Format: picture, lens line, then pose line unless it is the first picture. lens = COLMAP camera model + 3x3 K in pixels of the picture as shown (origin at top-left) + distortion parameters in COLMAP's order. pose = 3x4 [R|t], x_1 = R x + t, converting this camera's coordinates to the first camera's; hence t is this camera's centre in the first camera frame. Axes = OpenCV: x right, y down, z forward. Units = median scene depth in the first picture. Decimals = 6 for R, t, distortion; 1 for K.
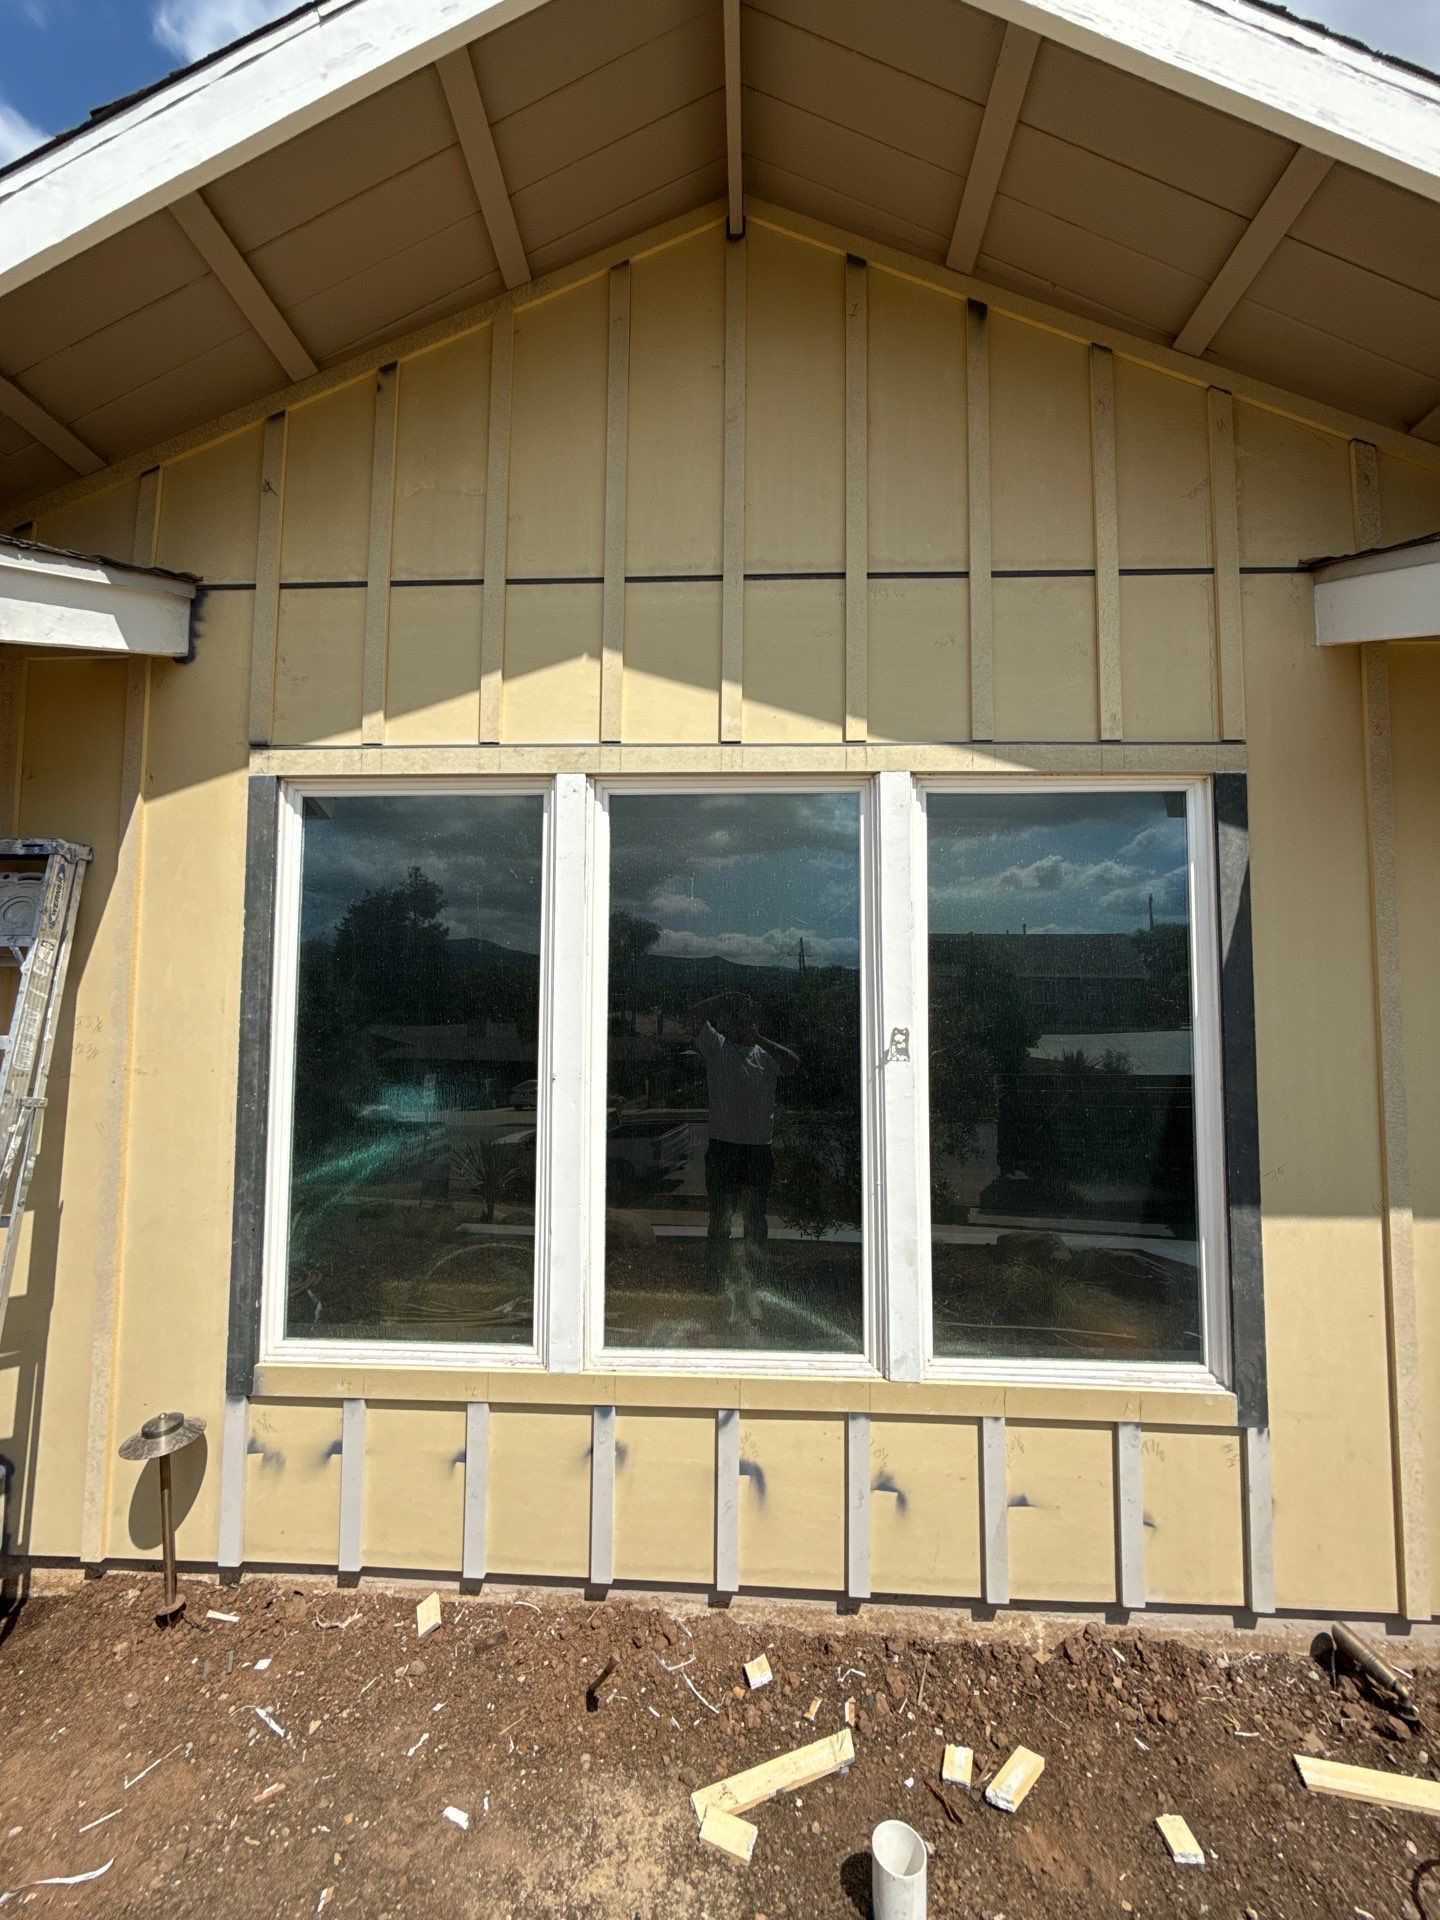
lens RADIAL K [[755.4, 0, 699.6], [0, 755.4, 976.5], [0, 0, 1]] dist [-0.001110, 0.000192]
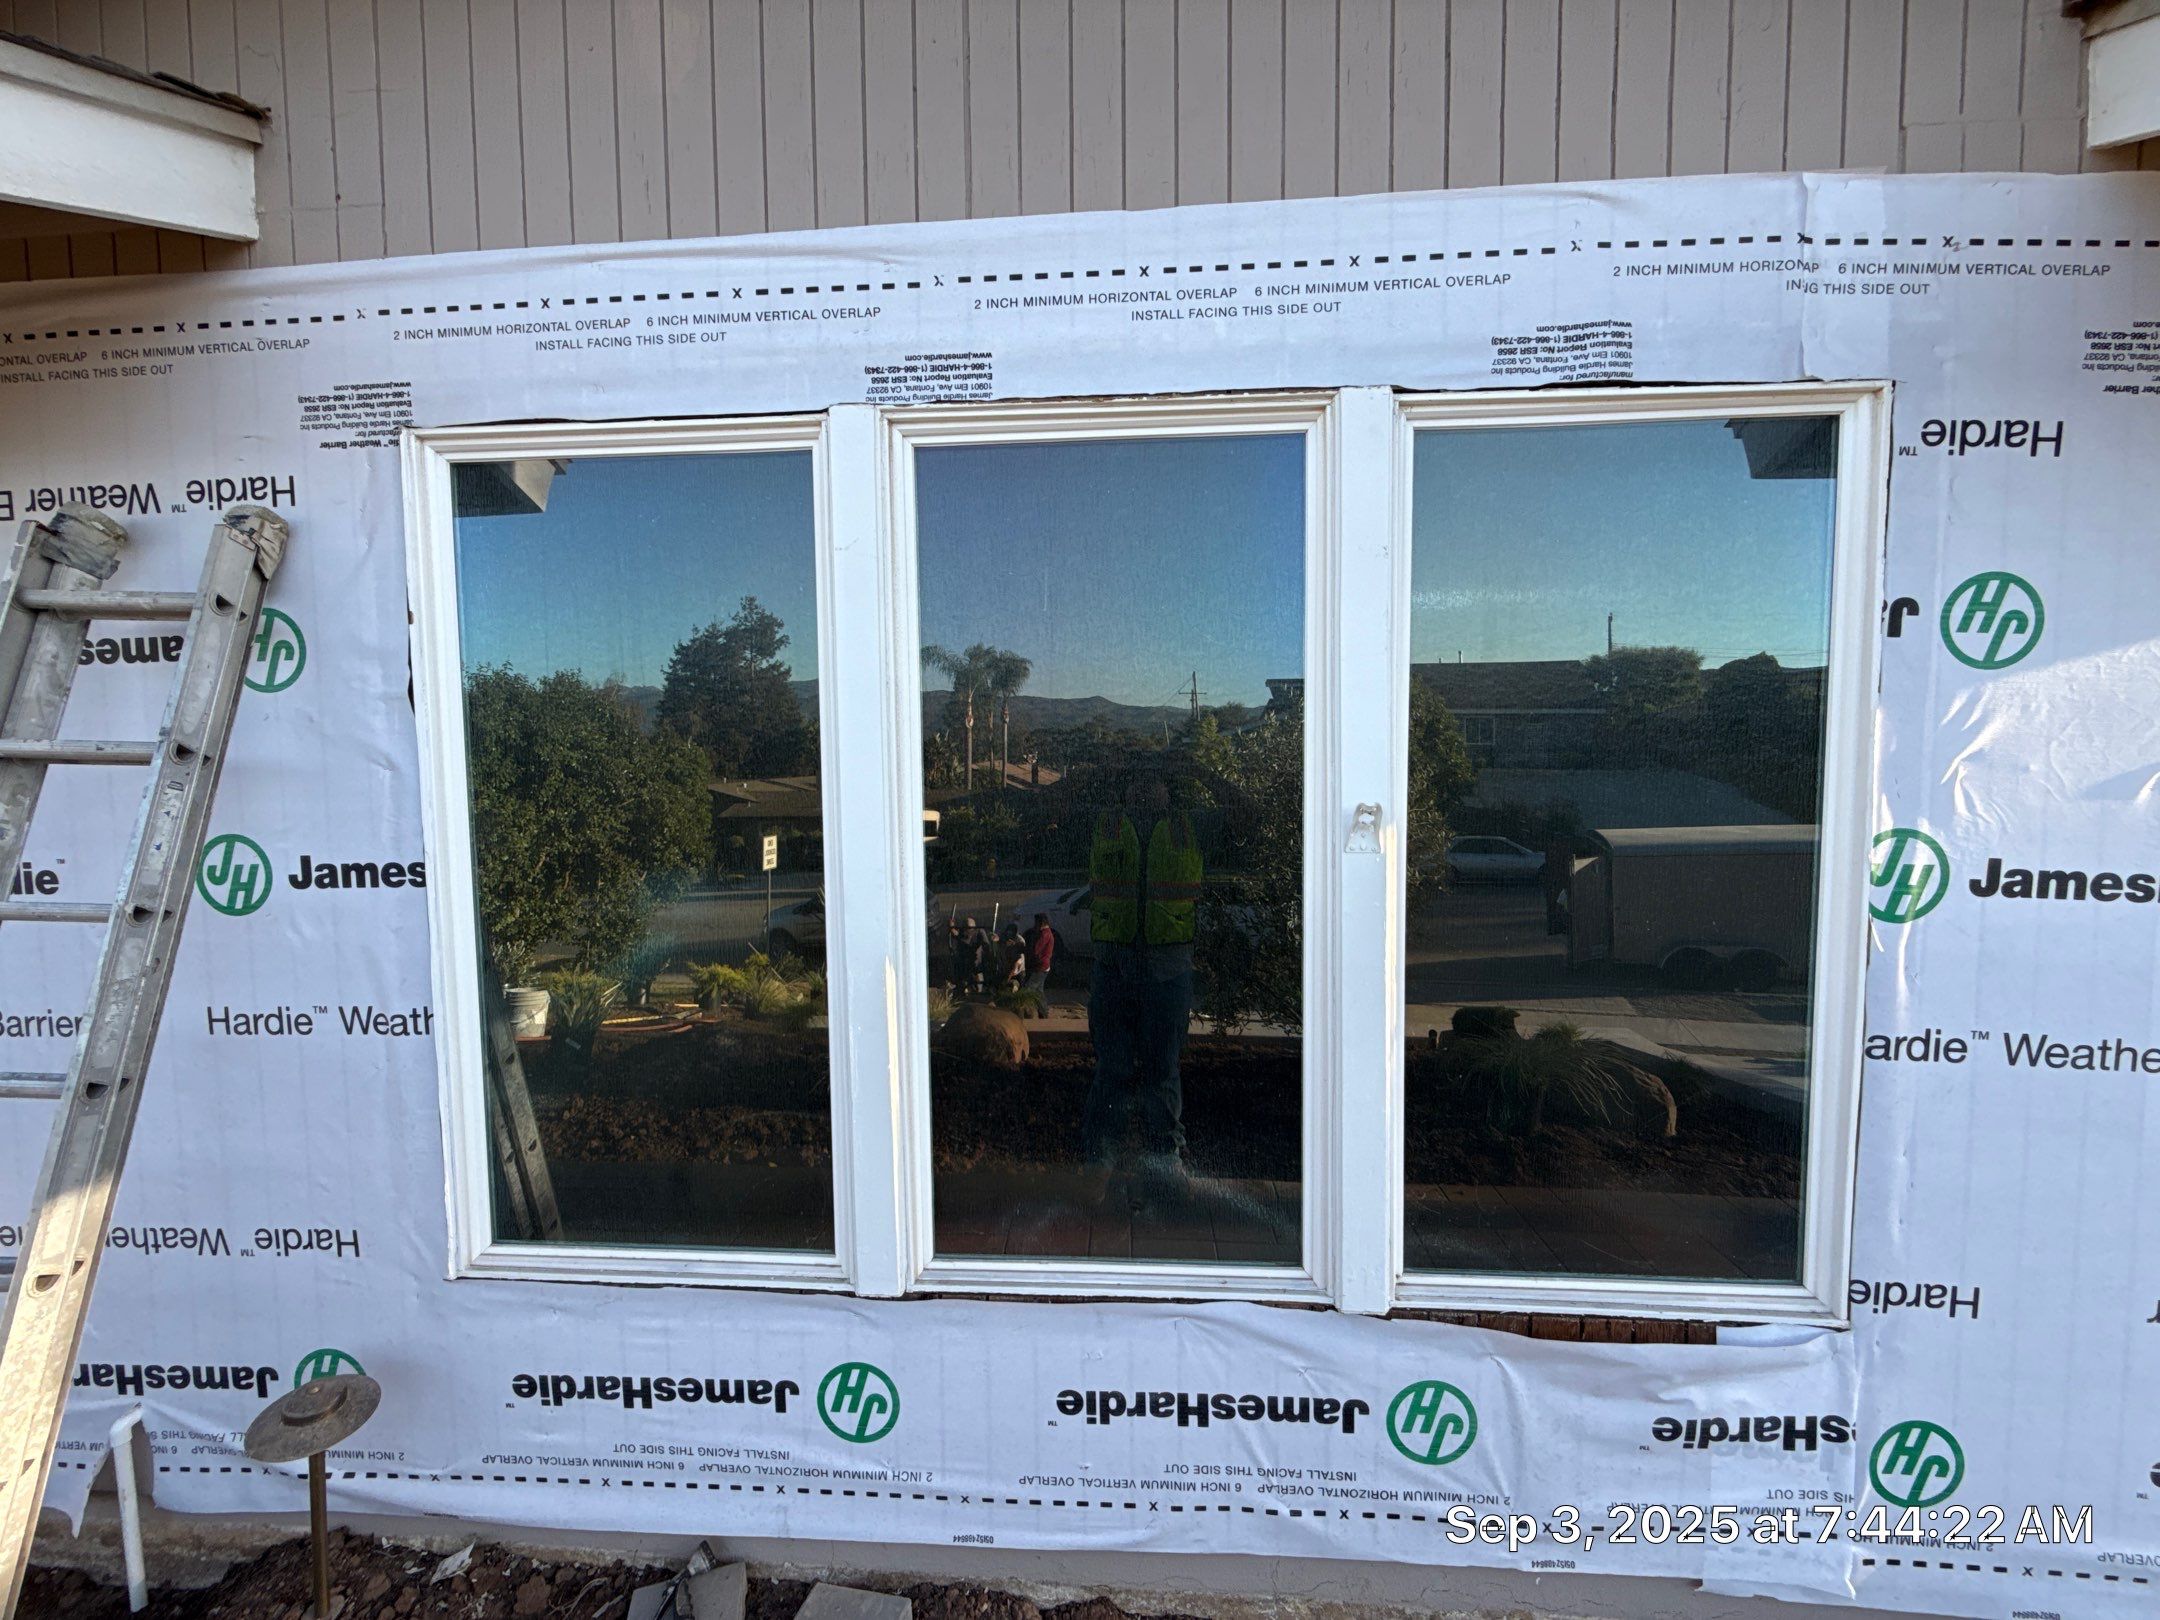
lens RADIAL K [[849.9, 0, 1080.0], [0, 849.9, 810.0], [0, 0, 1]] dist [-0.001110, 0.000192]
pose [[0.999872, -0.015973, -0.001050, 0.017833], [0.015994, 0.994199, 0.106357, -0.007588], [-0.000655, -0.106360, 0.994327, 0.251257]]
